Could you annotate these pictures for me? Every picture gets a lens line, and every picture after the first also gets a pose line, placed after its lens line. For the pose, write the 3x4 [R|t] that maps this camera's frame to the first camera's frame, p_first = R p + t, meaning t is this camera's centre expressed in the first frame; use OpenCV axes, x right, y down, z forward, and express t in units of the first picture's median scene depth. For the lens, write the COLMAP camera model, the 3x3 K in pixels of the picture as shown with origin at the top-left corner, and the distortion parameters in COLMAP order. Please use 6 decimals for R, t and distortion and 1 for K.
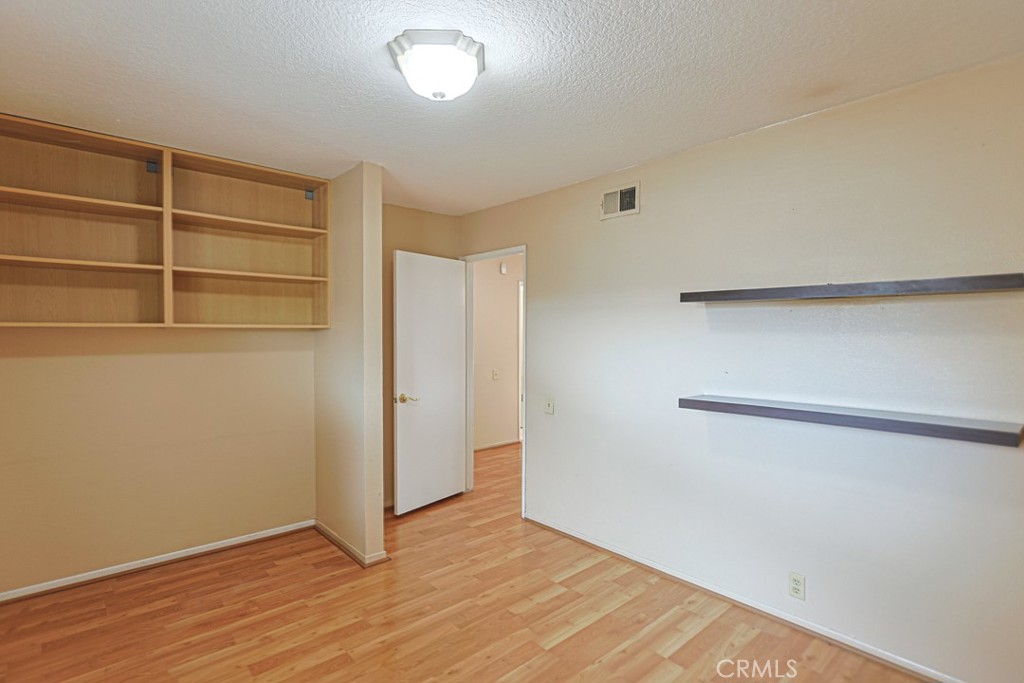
lens RADIAL K [[498.6, 0, 503.5], [0, 498.6, 339.1], [0, 0, 1]] dist [0.004654, 0.000006]
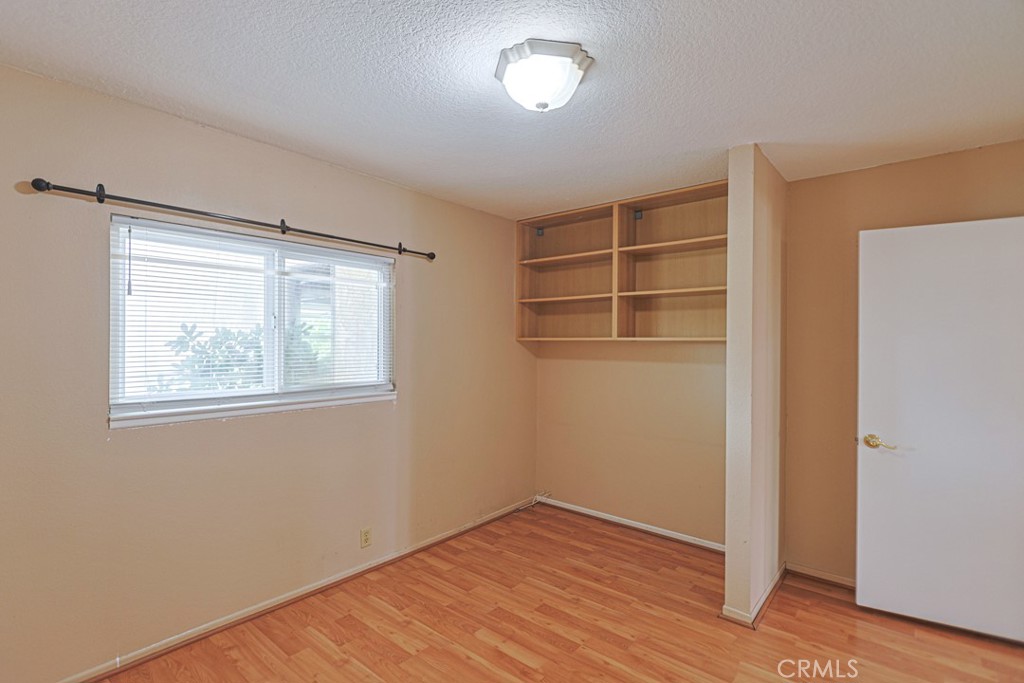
lens RADIAL K [[498.6, 0, 503.2], [0, 498.6, 343.3], [0, 0, 1]] dist [0.004654, 0.000006]
pose [[0.146147, 0.001088, -0.989262, 0.570343], [-0.019915, 0.999800, -0.001842, -0.008295], [0.989062, 0.019970, 0.146139, 0.534726]]
